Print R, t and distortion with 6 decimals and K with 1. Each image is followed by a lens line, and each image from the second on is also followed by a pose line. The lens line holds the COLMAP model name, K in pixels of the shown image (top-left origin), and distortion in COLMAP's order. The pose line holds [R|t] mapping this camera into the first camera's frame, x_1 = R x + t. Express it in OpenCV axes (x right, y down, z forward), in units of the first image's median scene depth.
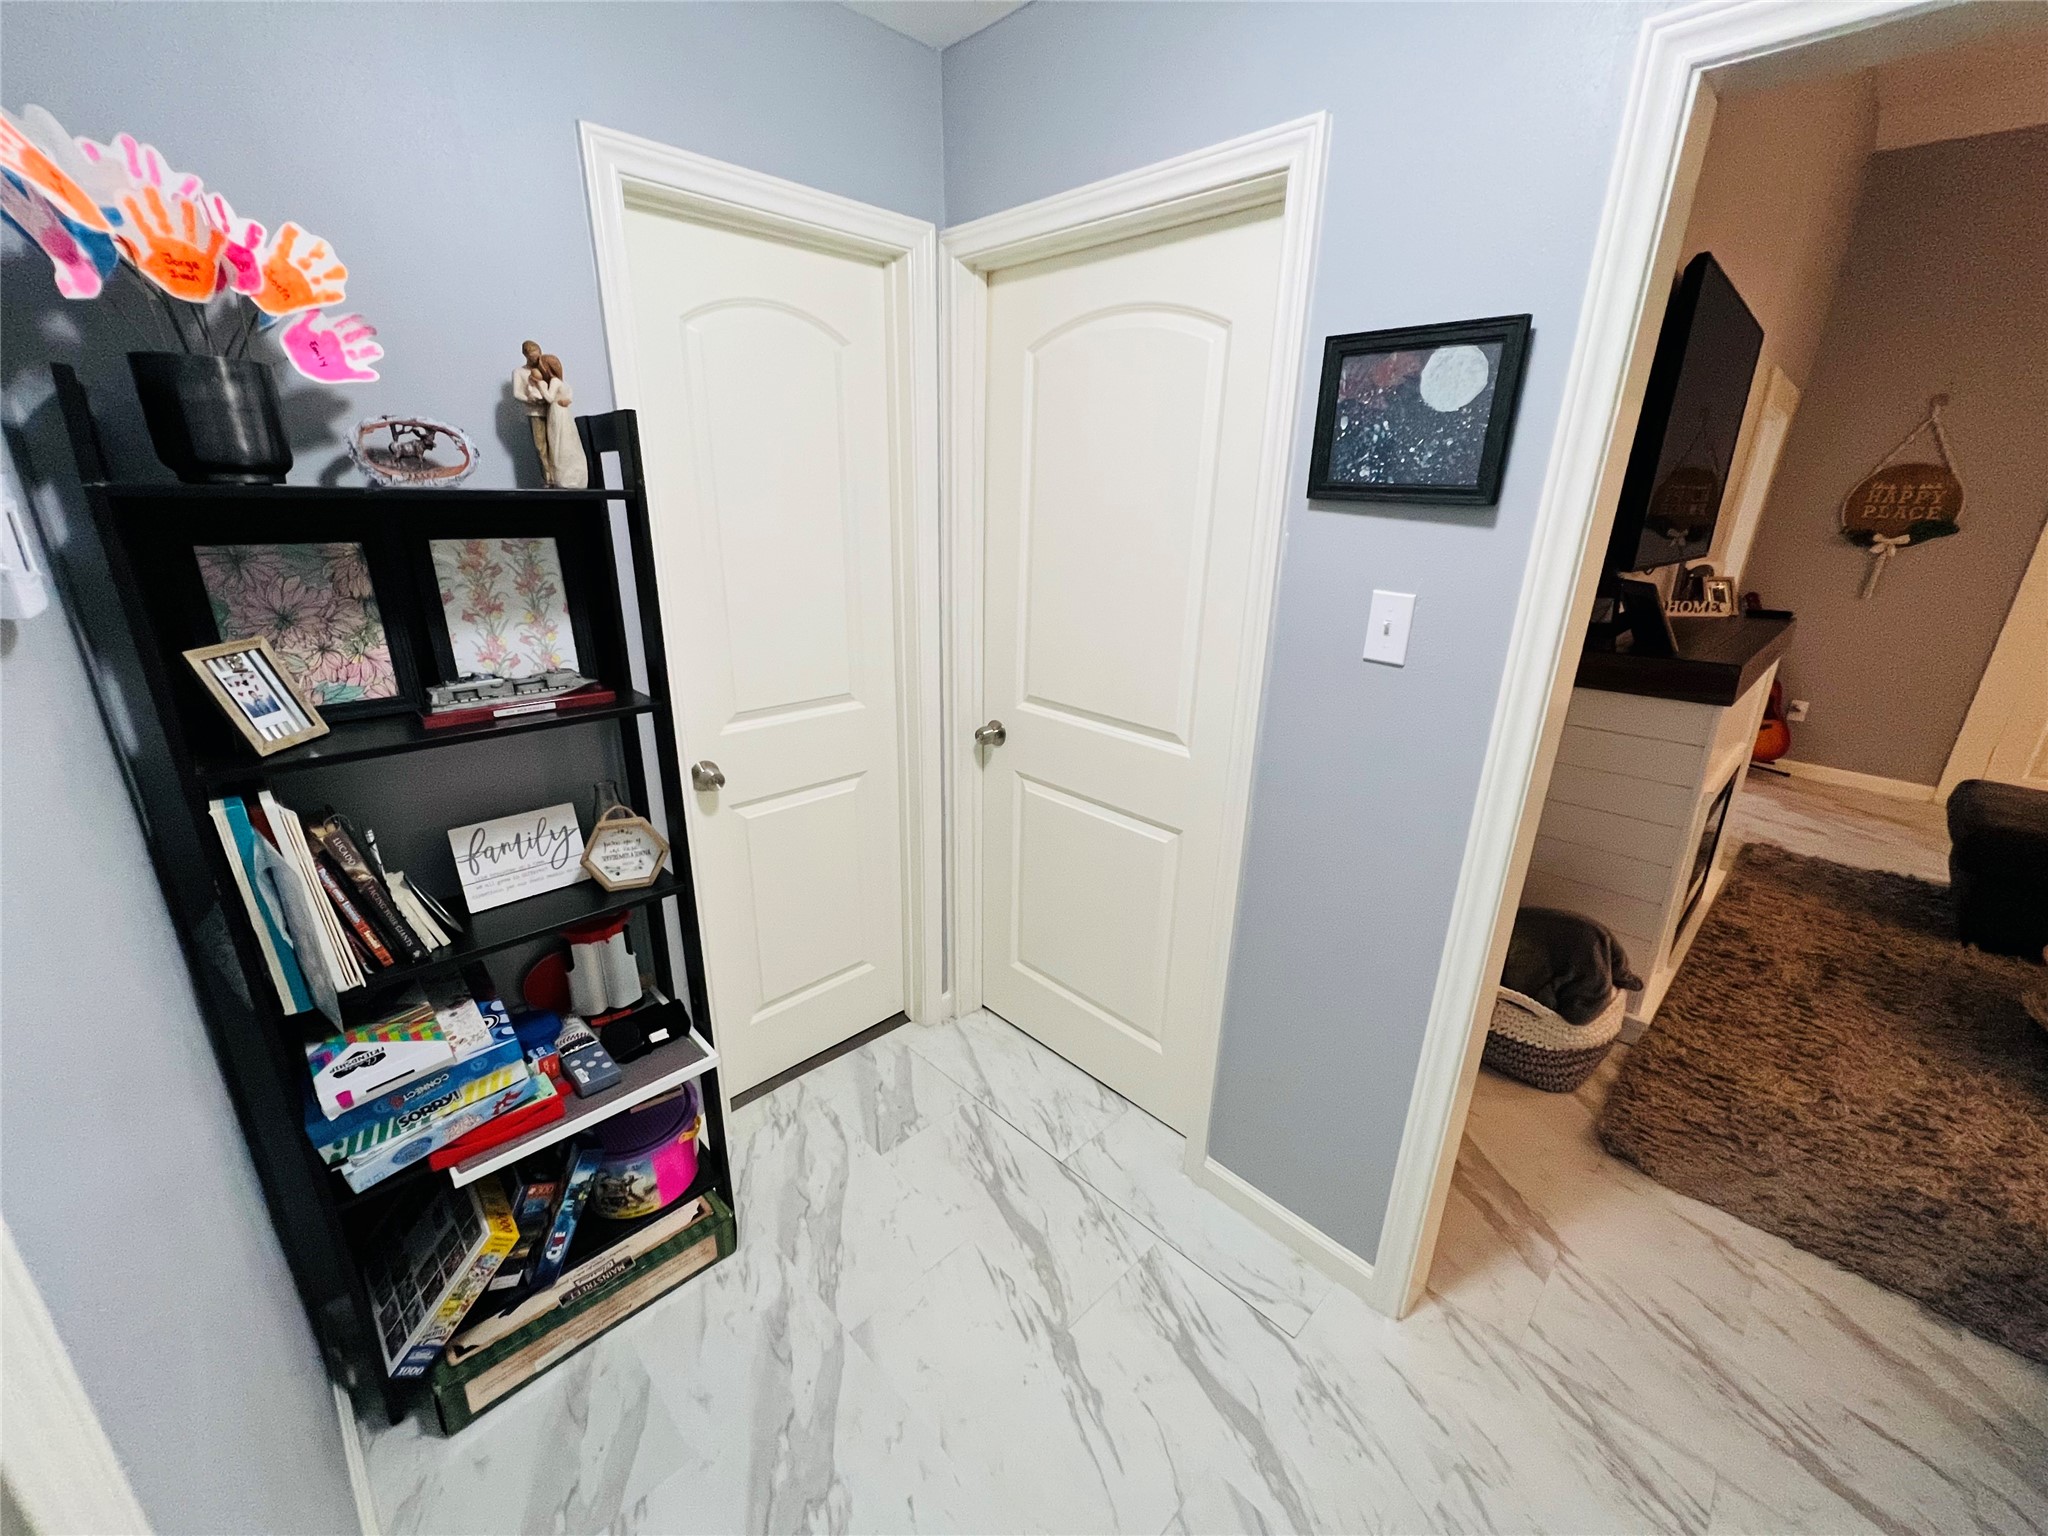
lens RADIAL K [[817.9, 0, 1019.5], [0, 817.9, 768.3], [0, 0, 1]] dist [-0.001705, -0.000025]
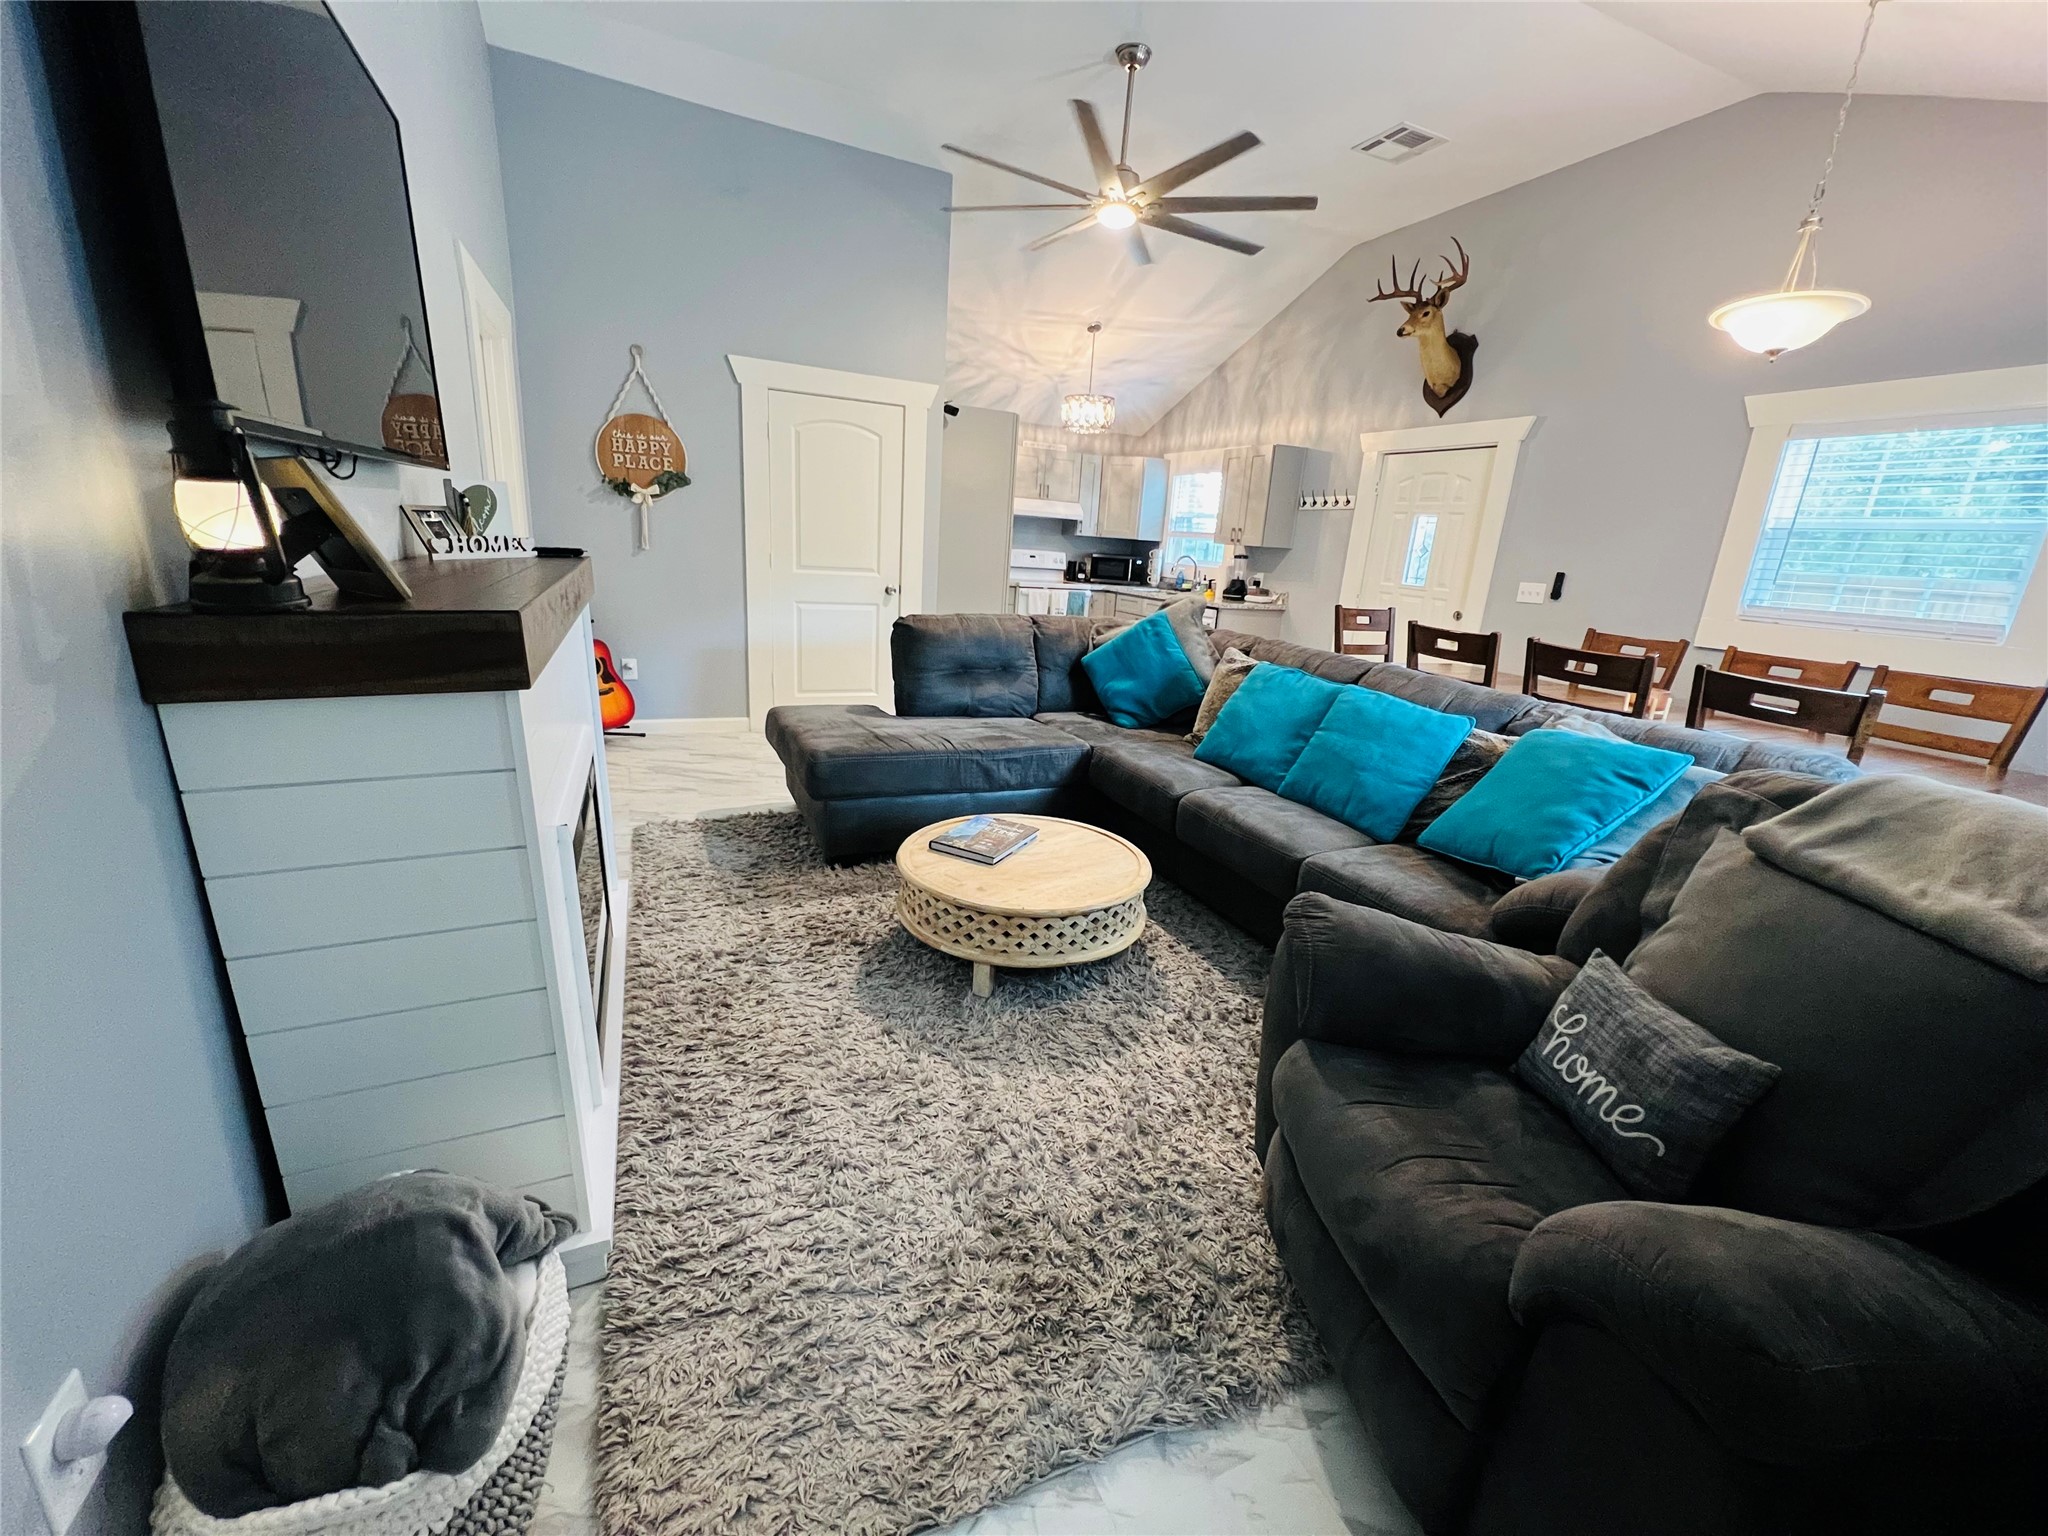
lens RADIAL K [[820.2, 0, 1022.8], [0, 820.2, 768.9], [0, 0, 1]] dist [-0.002366, -0.000261]
pose [[0.343917, -0.259885, 0.902320, 0.355430], [0.248880, 0.951798, 0.179276, -0.026971], [-0.905417, 0.162914, 0.392020, 0.373730]]
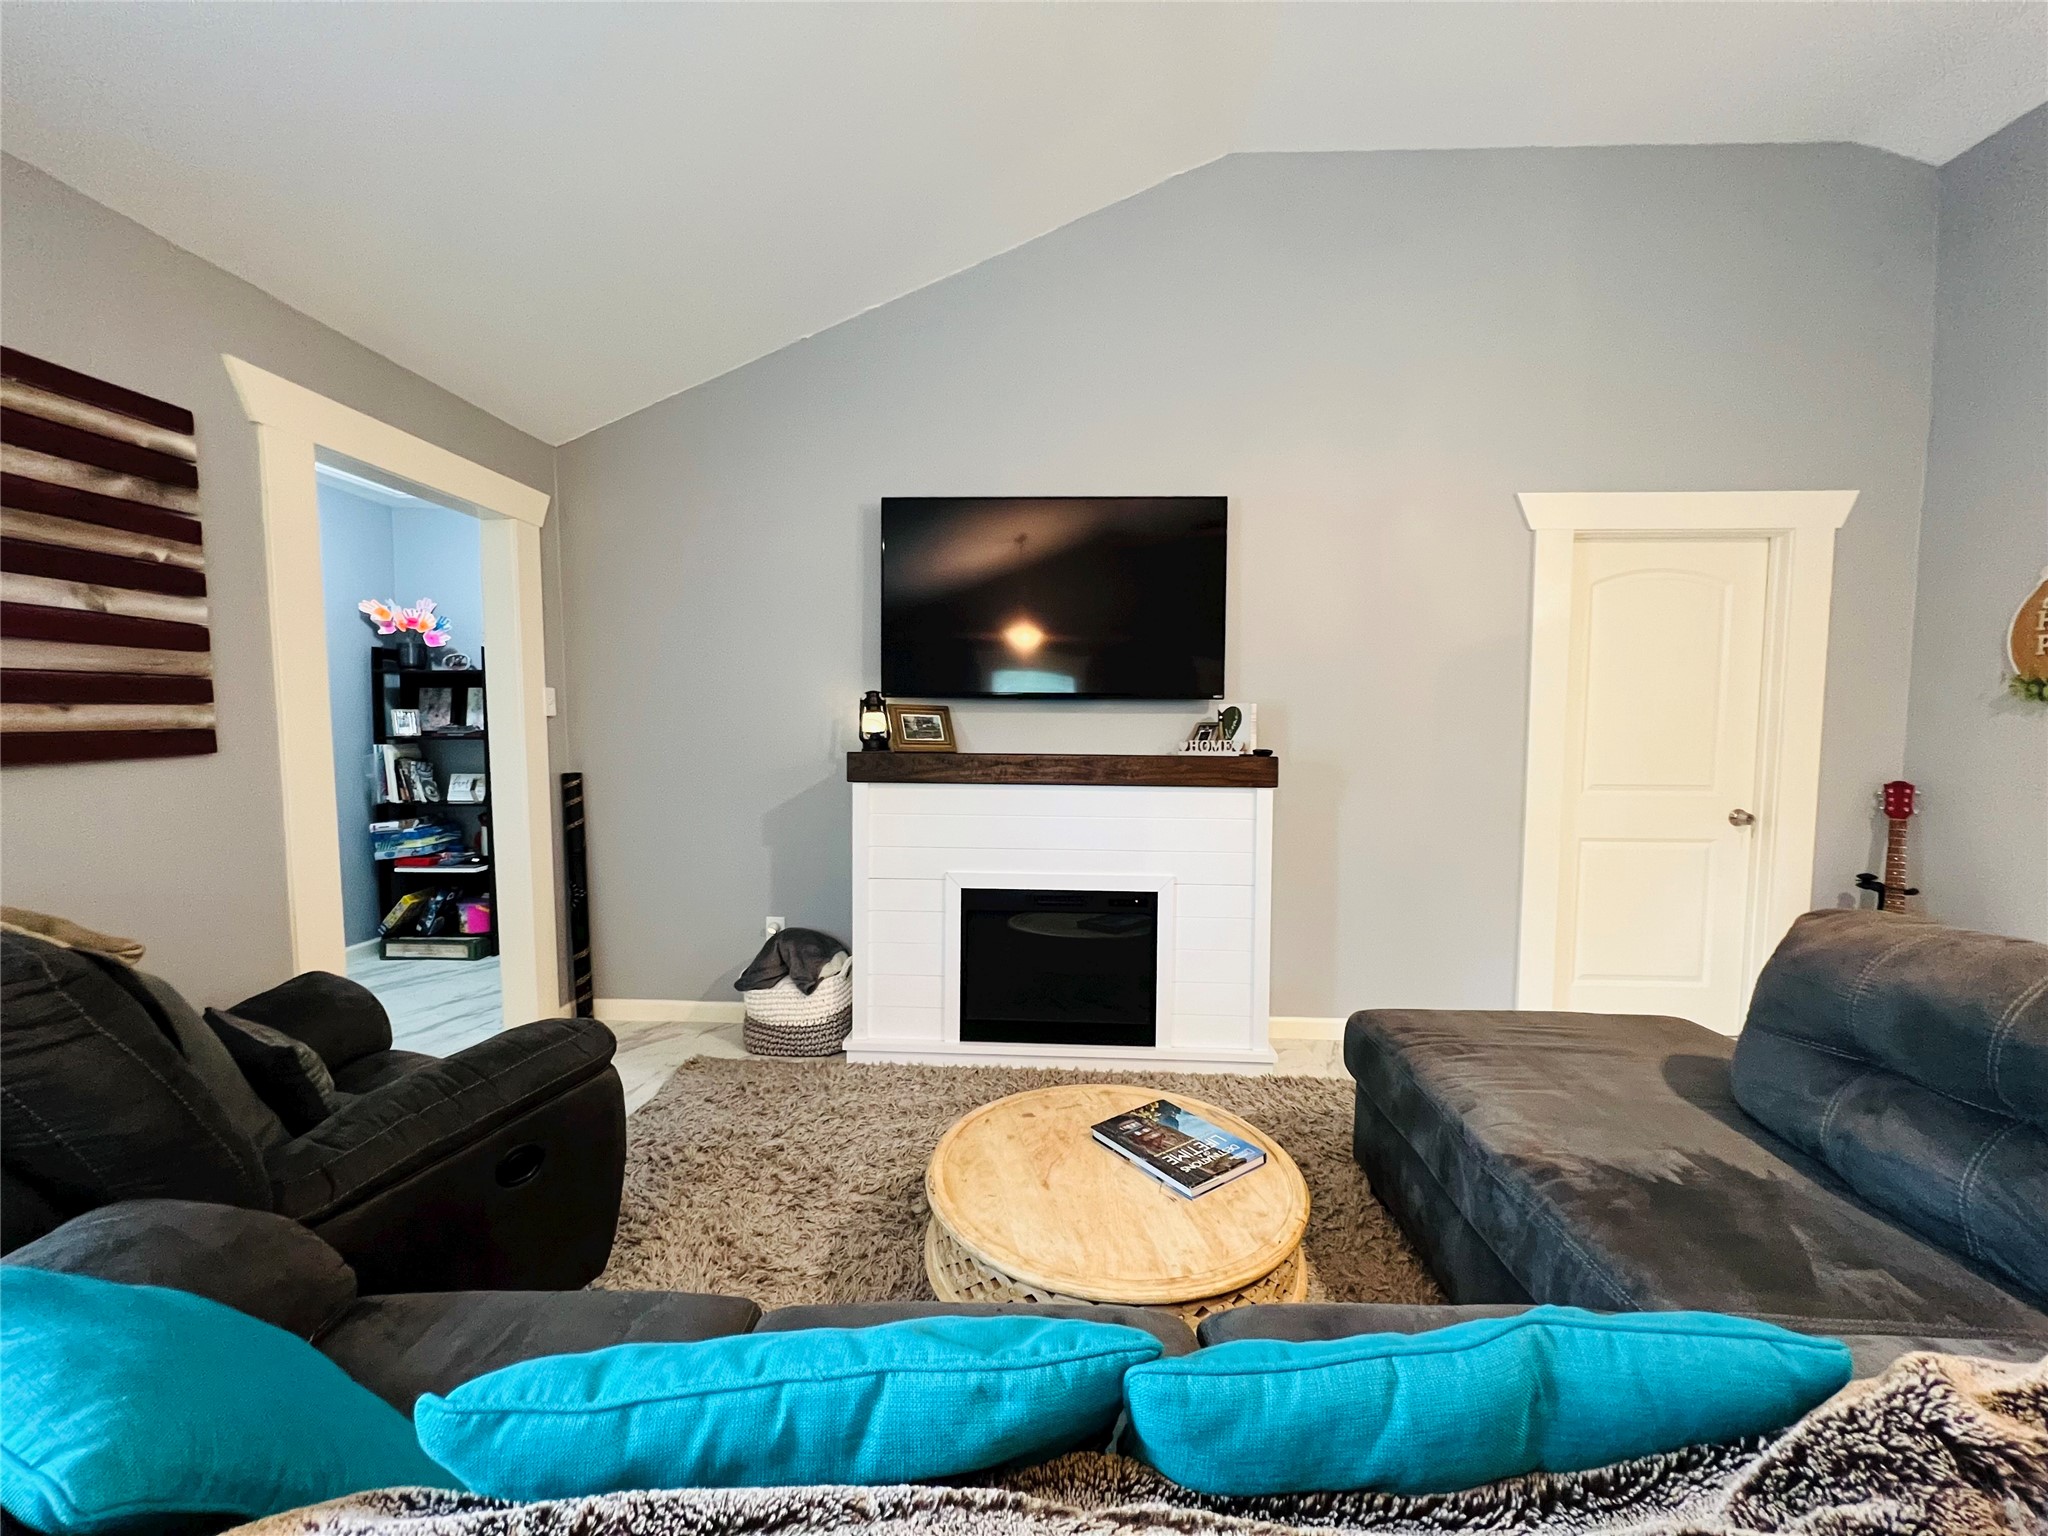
lens RADIAL K [[817.9, 0, 1019.5], [0, 817.9, 768.3], [0, 0, 1]] dist [-0.001705, -0.000025]
pose [[0.684715, 0.021391, -0.728497, 1.543822], [-0.224017, 0.957356, -0.182442, 0.069324], [0.693528, 0.288116, 0.660309, 0.203393]]
